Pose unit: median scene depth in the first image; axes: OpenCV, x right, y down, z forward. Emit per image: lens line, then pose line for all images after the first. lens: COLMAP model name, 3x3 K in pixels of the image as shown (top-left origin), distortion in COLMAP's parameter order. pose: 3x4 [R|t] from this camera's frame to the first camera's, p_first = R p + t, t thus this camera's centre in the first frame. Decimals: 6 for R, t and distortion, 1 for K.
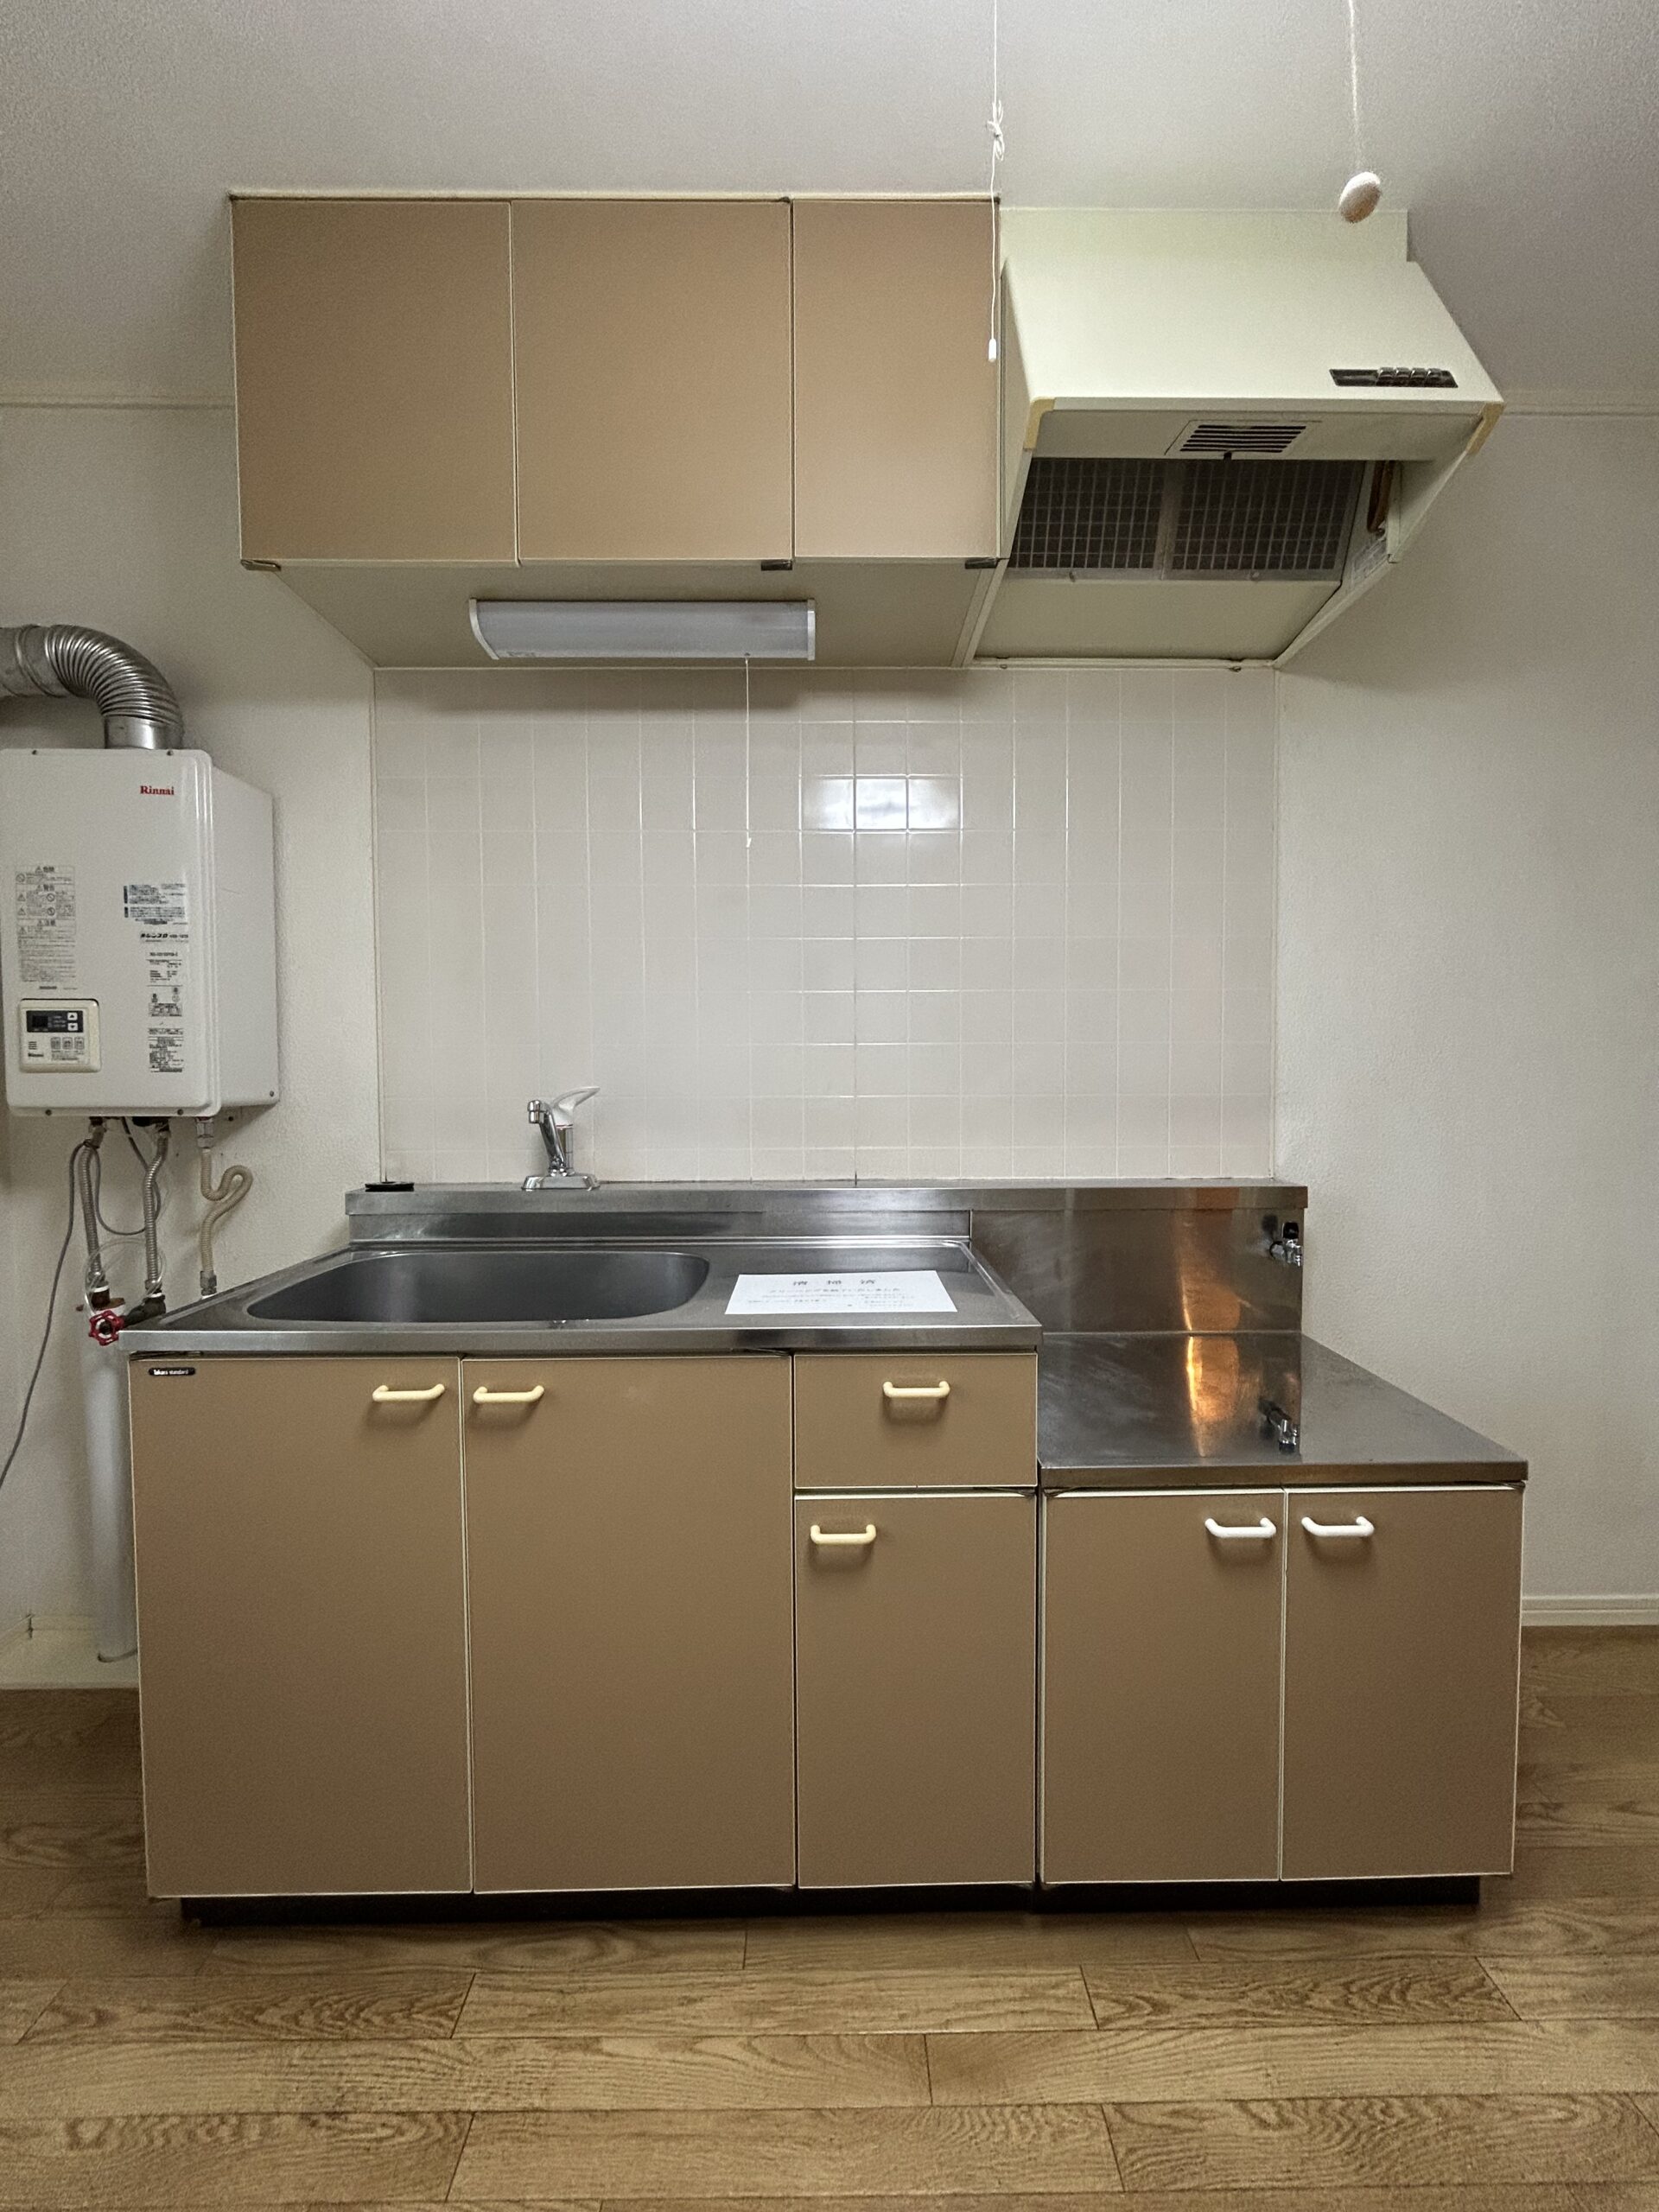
lens RADIAL K [[893.8, 0, 828.7], [0, 893.8, 1104.5], [0, 0, 1]] dist [0.000048, -0.000368]
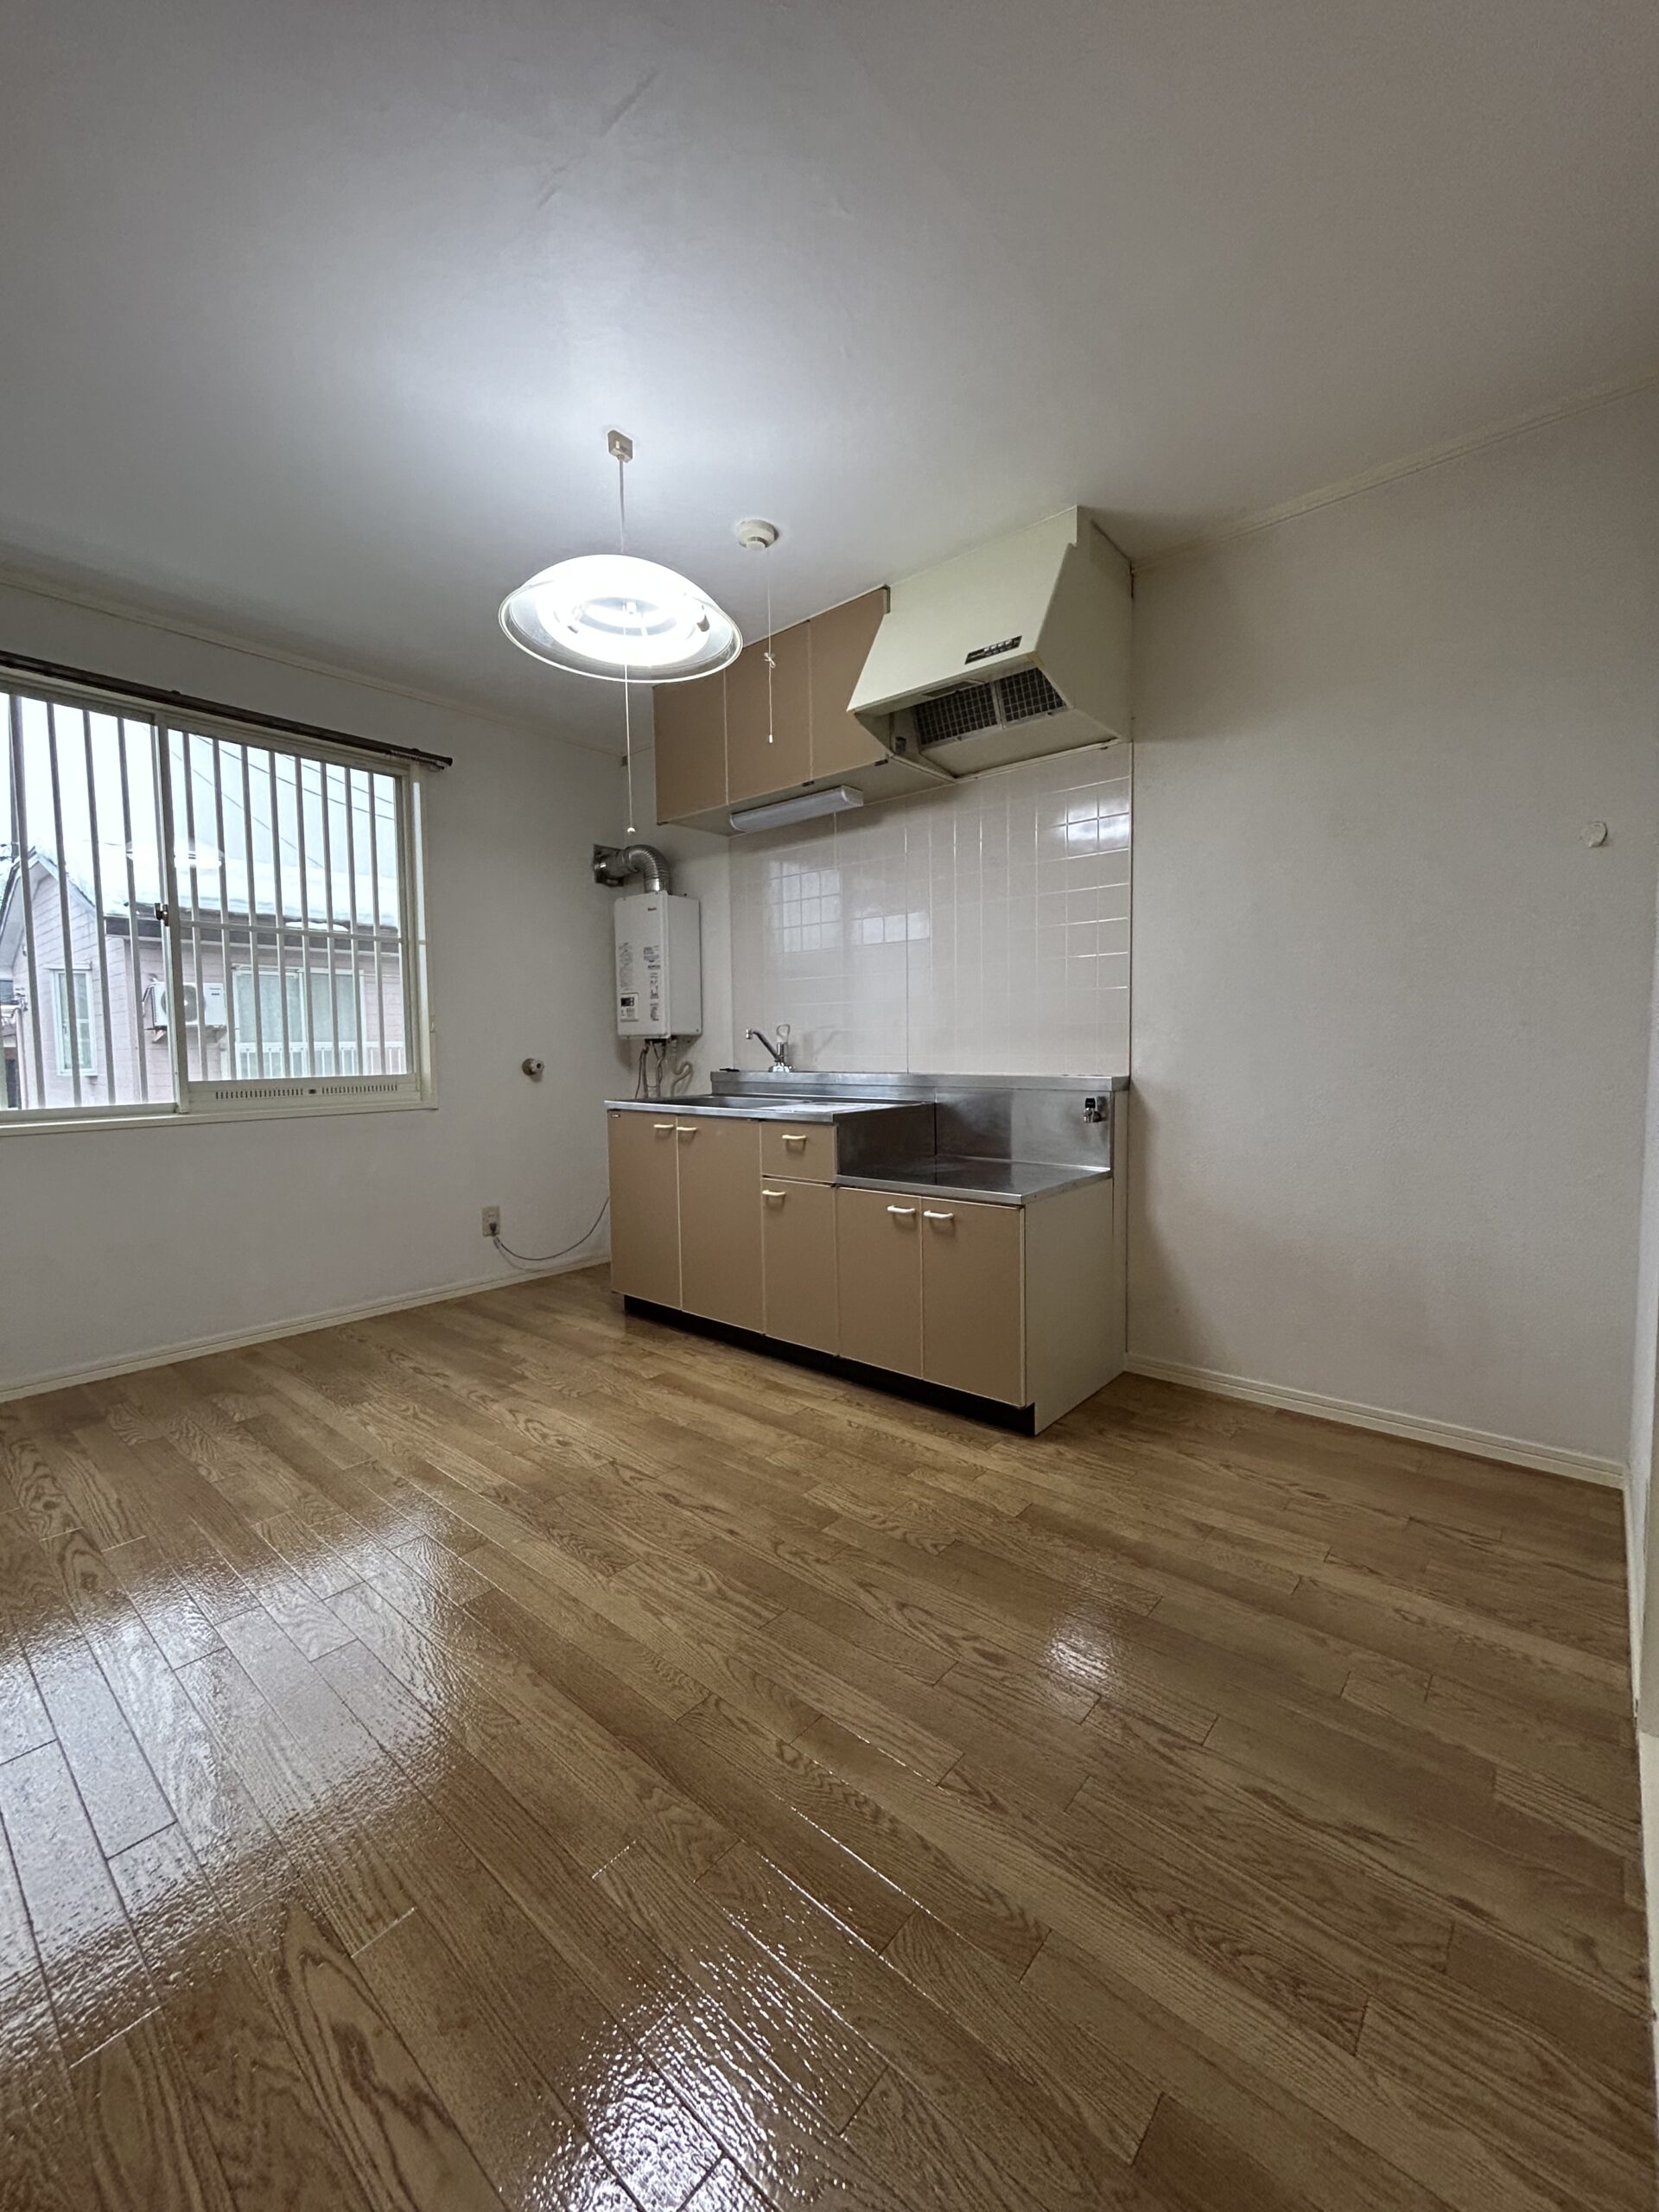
lens RADIAL K [[893.8, 0, 835.1], [0, 893.8, 1102.8], [0, 0, 1]] dist [0.000048, -0.000368]
pose [[0.749835, 0.038146, -0.660524, 1.332046], [-0.014751, 0.999052, 0.040951, 0.086601], [0.661460, -0.020963, 0.749687, -0.569510]]
